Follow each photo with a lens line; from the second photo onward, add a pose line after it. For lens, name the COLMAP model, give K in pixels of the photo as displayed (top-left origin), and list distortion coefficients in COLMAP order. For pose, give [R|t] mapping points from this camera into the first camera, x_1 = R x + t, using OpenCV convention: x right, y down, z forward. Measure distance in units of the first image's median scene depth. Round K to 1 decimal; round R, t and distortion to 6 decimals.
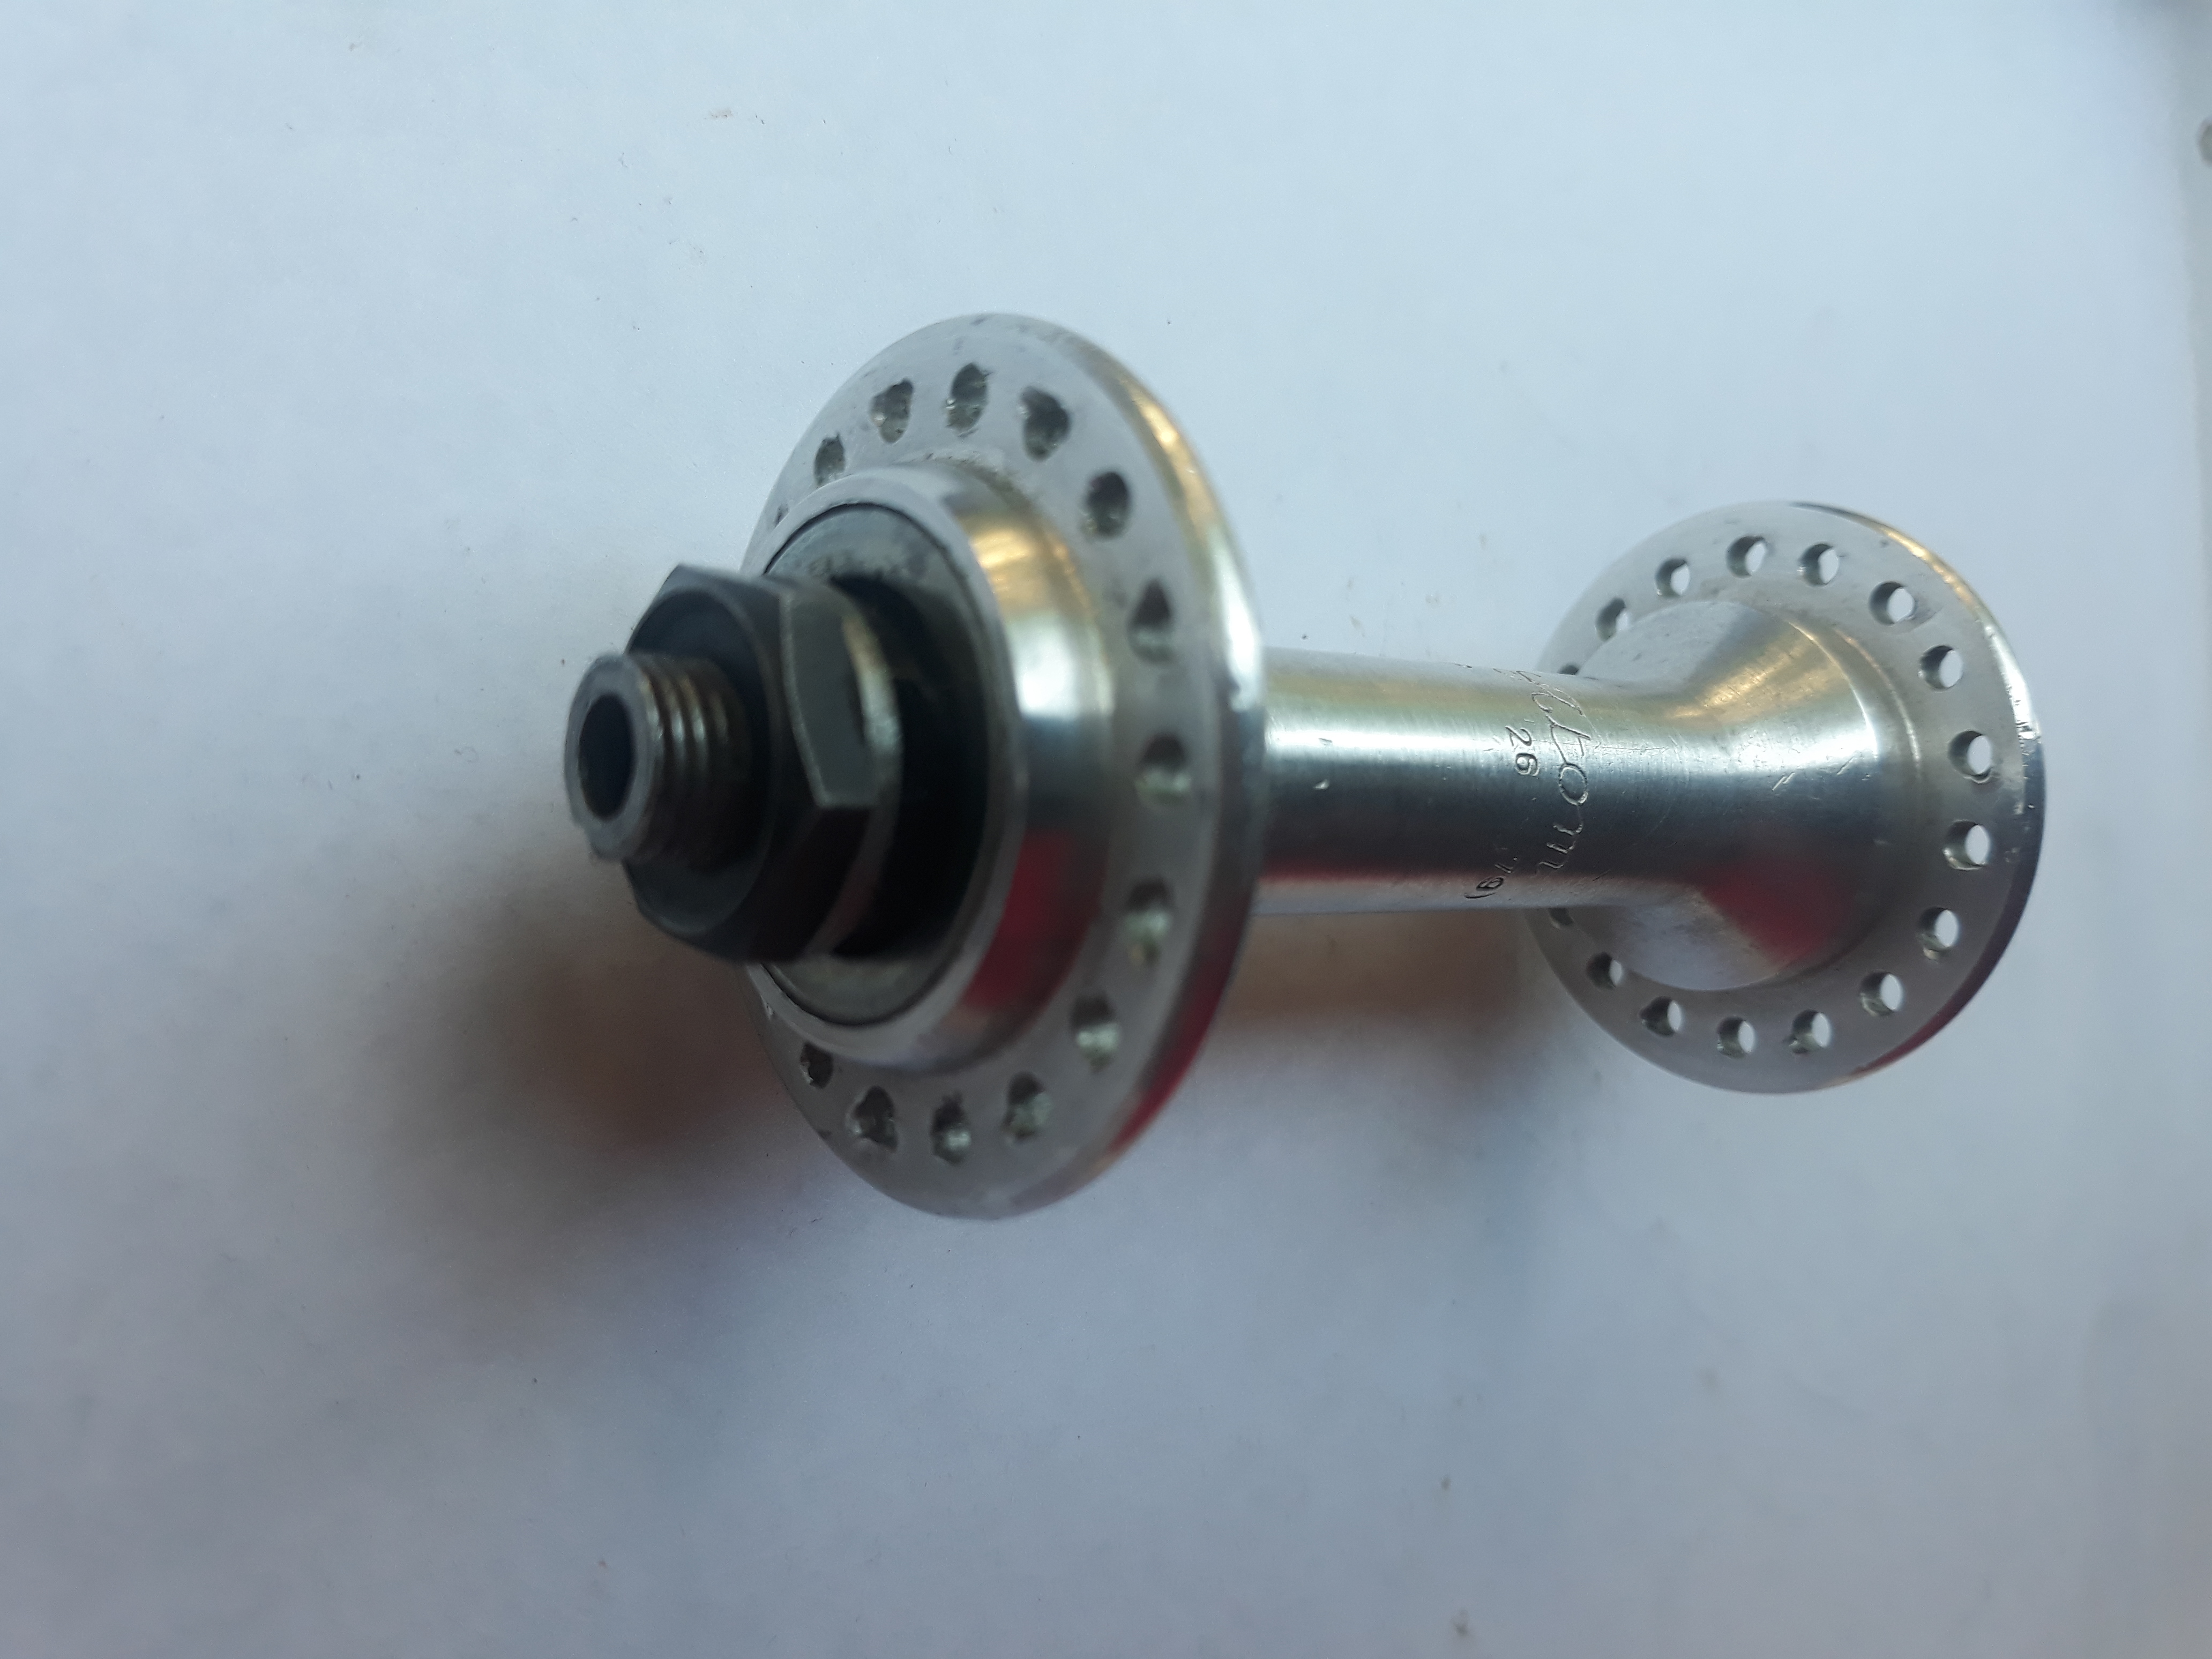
lens RADIAL K [[1745.7, 0, 1106.0], [0, 1745.7, 829.5], [0, 0, 1]] dist [0.036451, 0.000543]
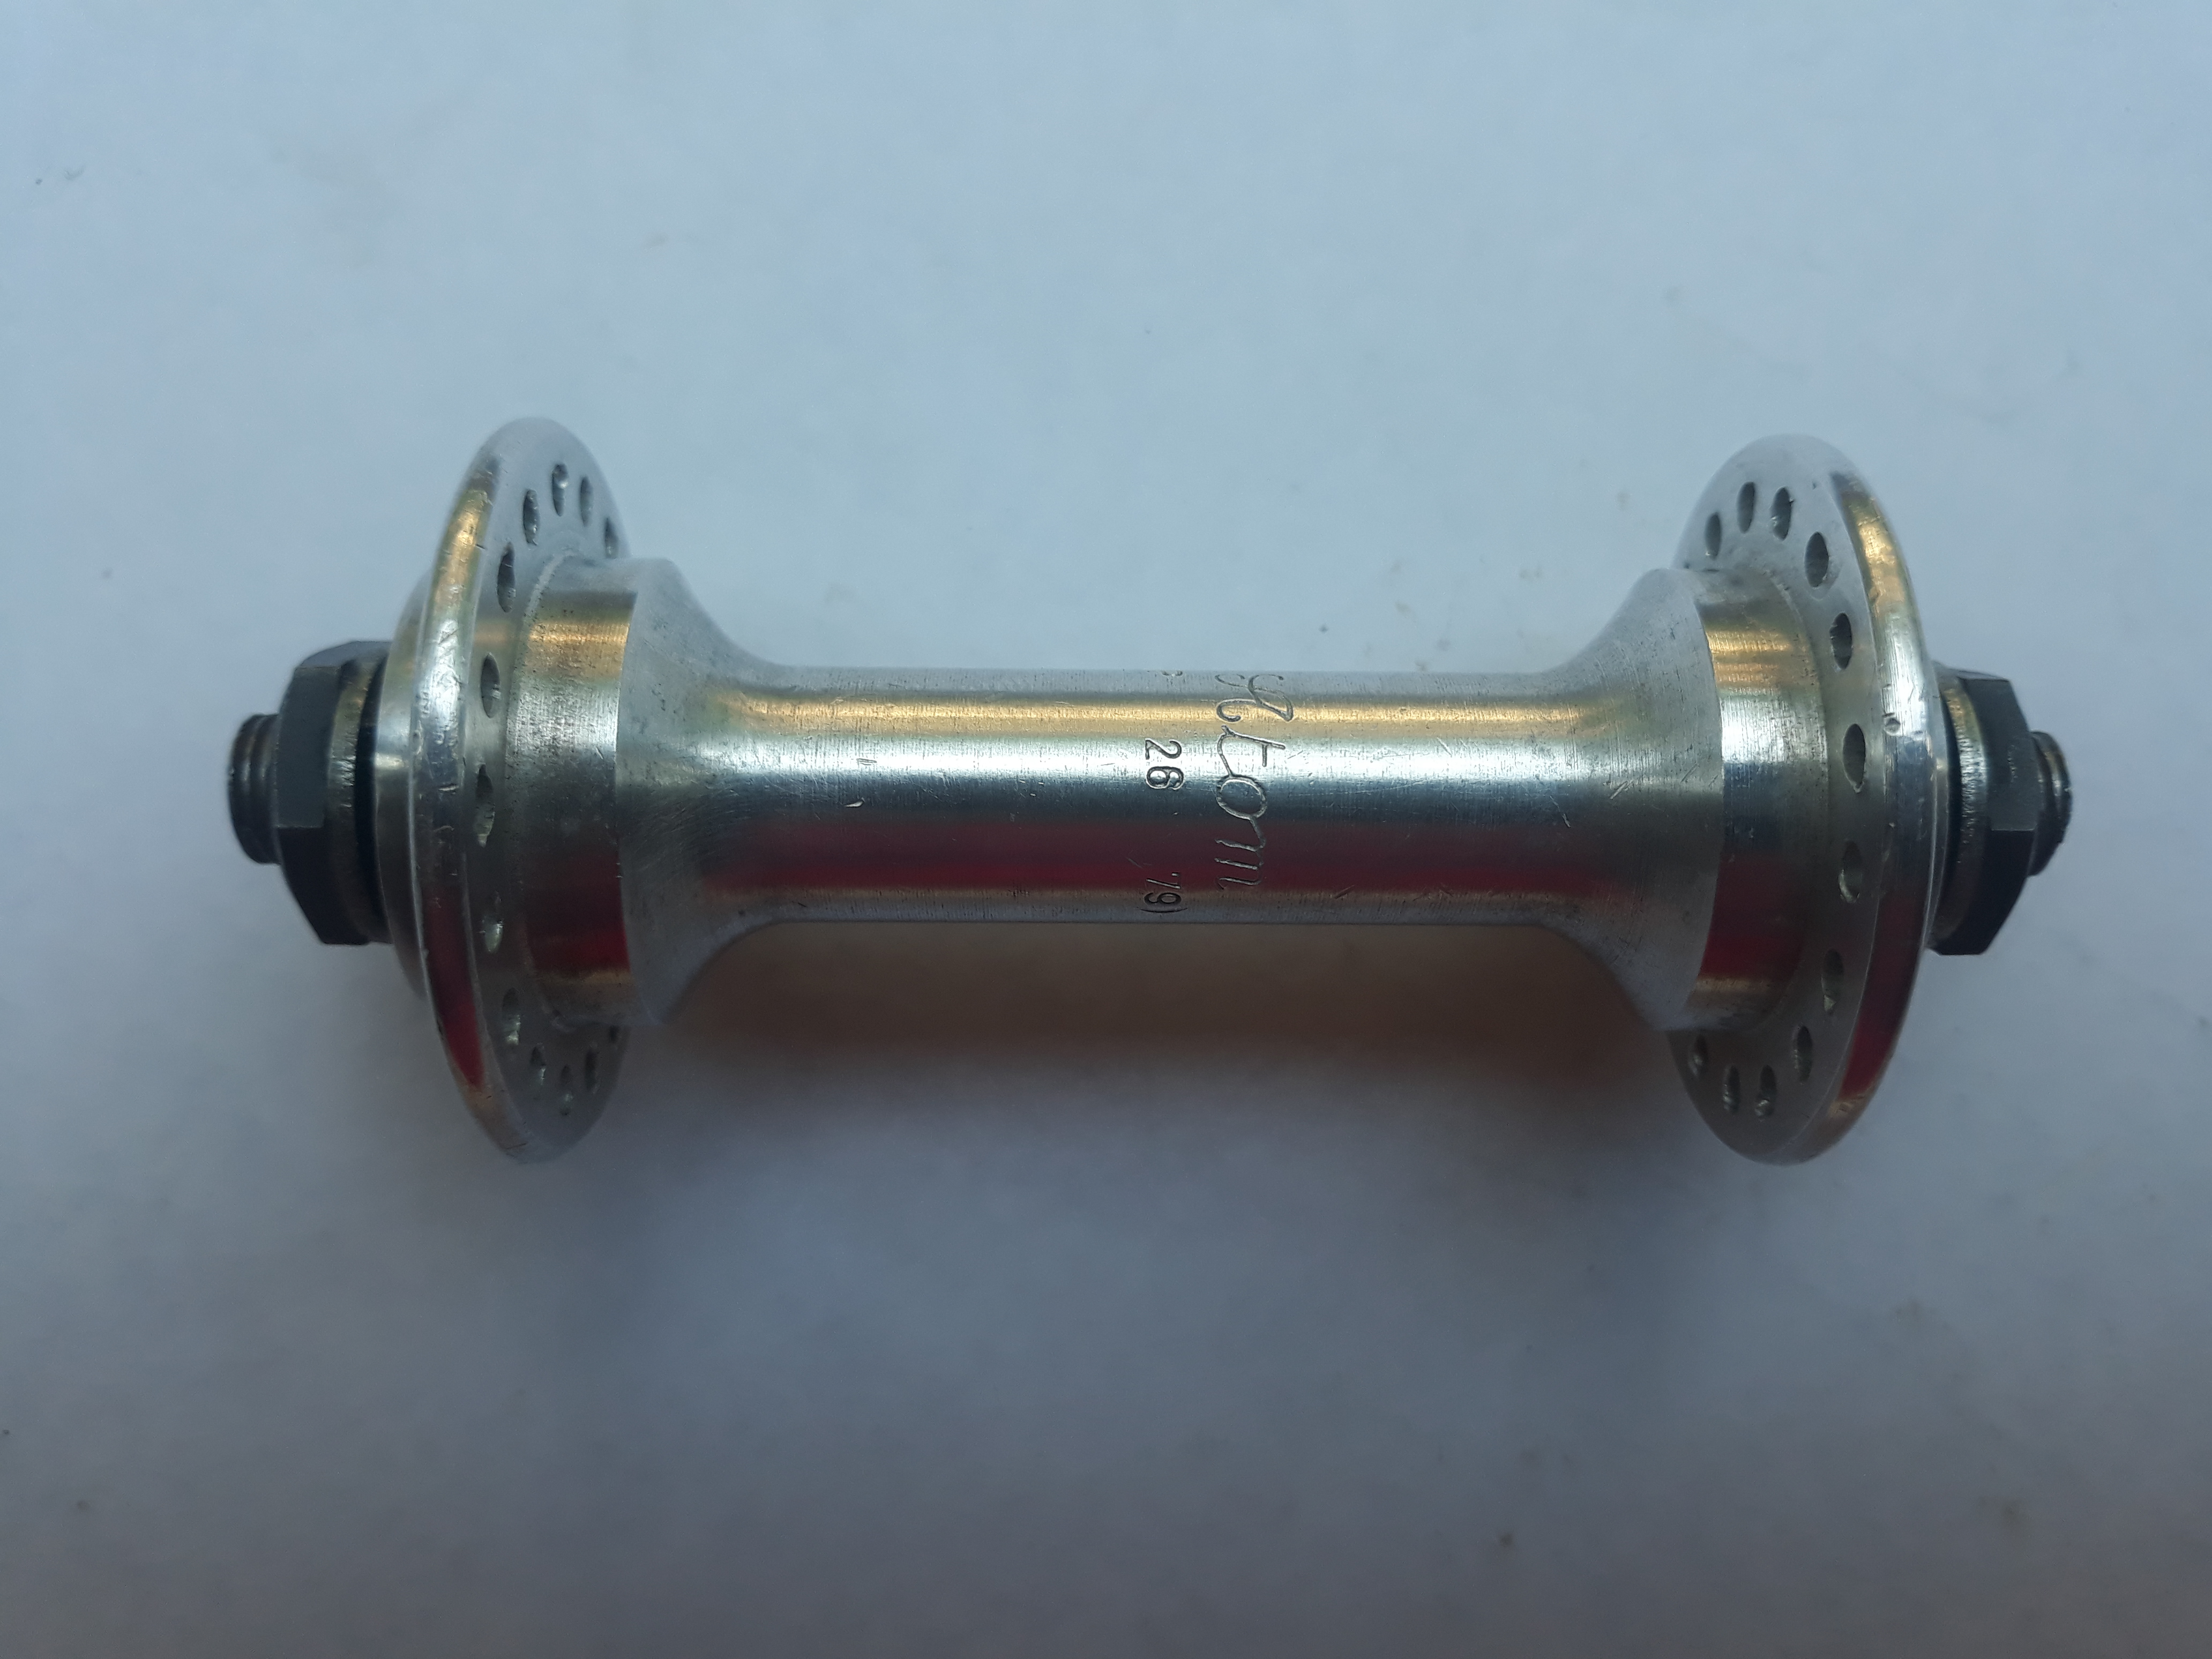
lens RADIAL K [[1733.9, 0, 1106.0], [0, 1733.9, 829.5], [0, 0, 1]] dist [-0.000083, -0.001583]
pose [[0.809020, 0.015869, -0.587567, 0.754076], [0.000233, 0.999627, 0.027319, -0.034116], [0.587781, -0.022238, 0.808714, 0.205740]]
